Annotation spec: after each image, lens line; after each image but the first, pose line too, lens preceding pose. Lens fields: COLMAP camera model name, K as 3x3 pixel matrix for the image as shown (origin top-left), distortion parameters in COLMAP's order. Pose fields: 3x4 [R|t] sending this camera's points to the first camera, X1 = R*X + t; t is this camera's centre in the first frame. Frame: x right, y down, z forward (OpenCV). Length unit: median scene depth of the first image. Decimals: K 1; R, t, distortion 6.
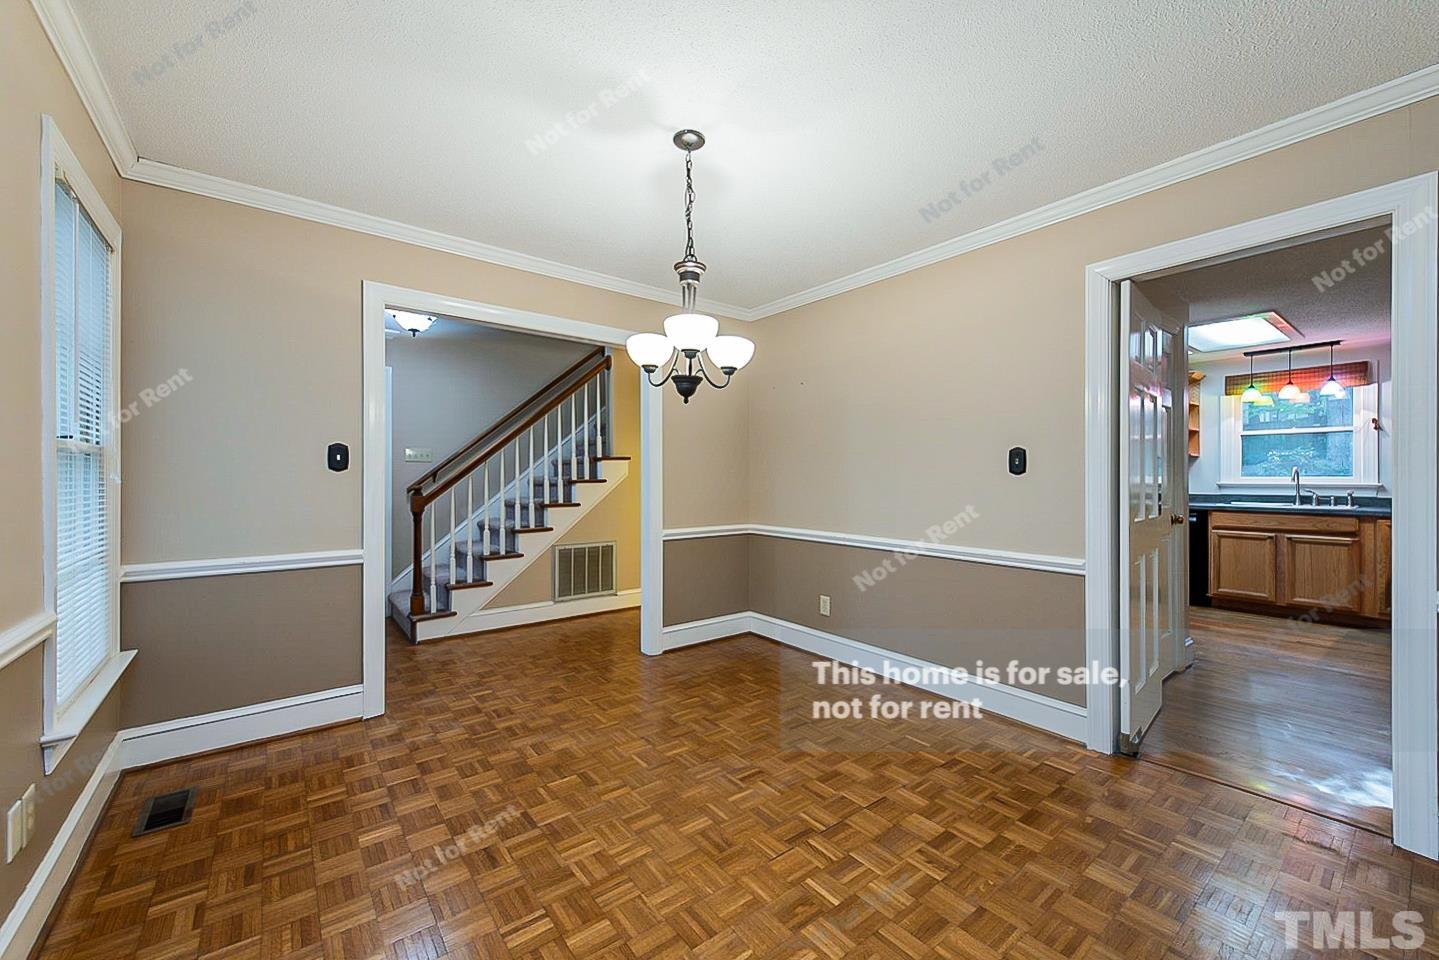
lens RADIAL K [[561.7, 0, 726.6], [0, 561.7, 468.4], [0, 0, 1]] dist [0.004227, 0.000076]
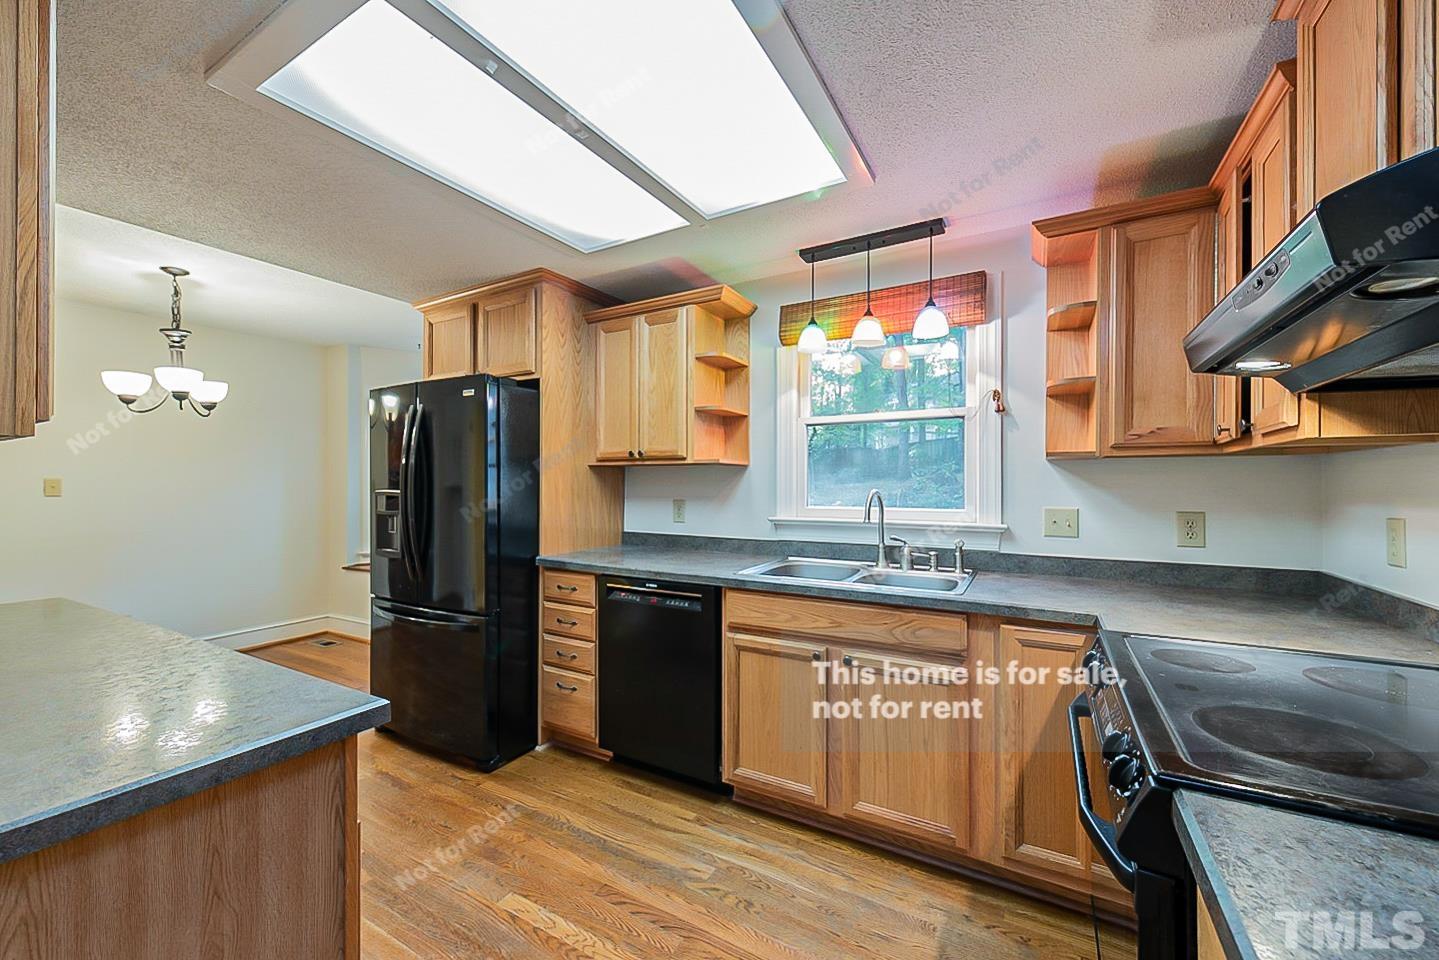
lens RADIAL K [[561.7, 0, 716.0], [0, 561.7, 483.0], [0, 0, 1]] dist [0.004227, 0.000076]
pose [[0.926034, -0.006775, 0.377380, 0.715619], [0.004344, 0.999964, 0.007294, -0.011065], [-0.377416, -0.005115, 0.926030, 0.620754]]
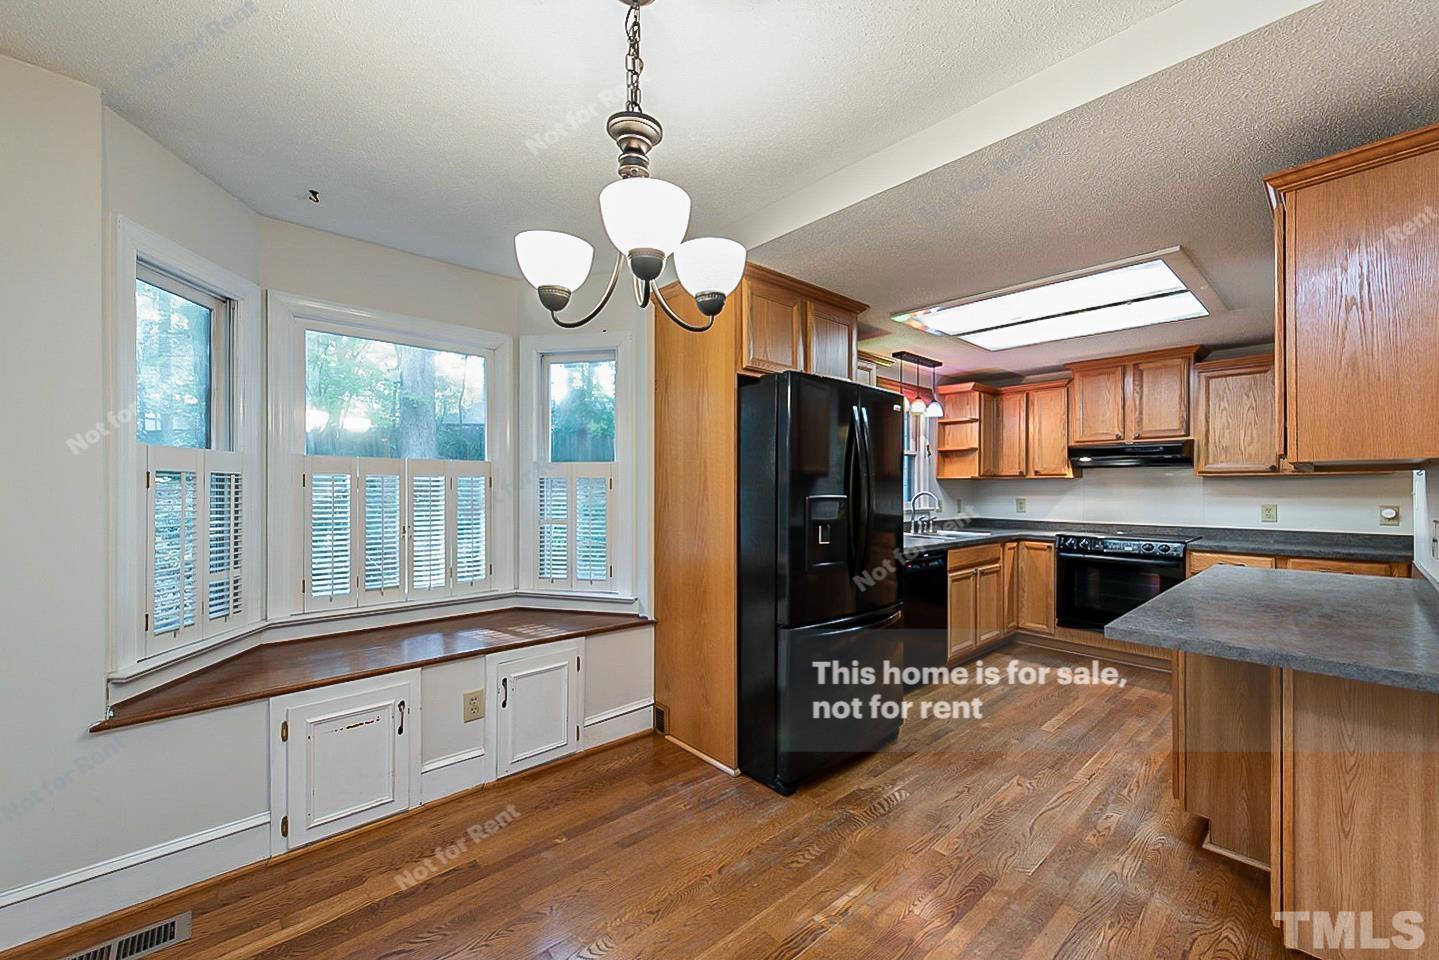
lens RADIAL K [[561.7, 0, 718.5], [0, 561.7, 484.9], [0, 0, 1]] dist [0.004227, 0.000076]
pose [[-0.066619, 0.001375, 0.997778, 0.108767], [-0.006259, 0.999979, -0.001796, -0.008469], [-0.997759, -0.006365, -0.066609, 1.436350]]
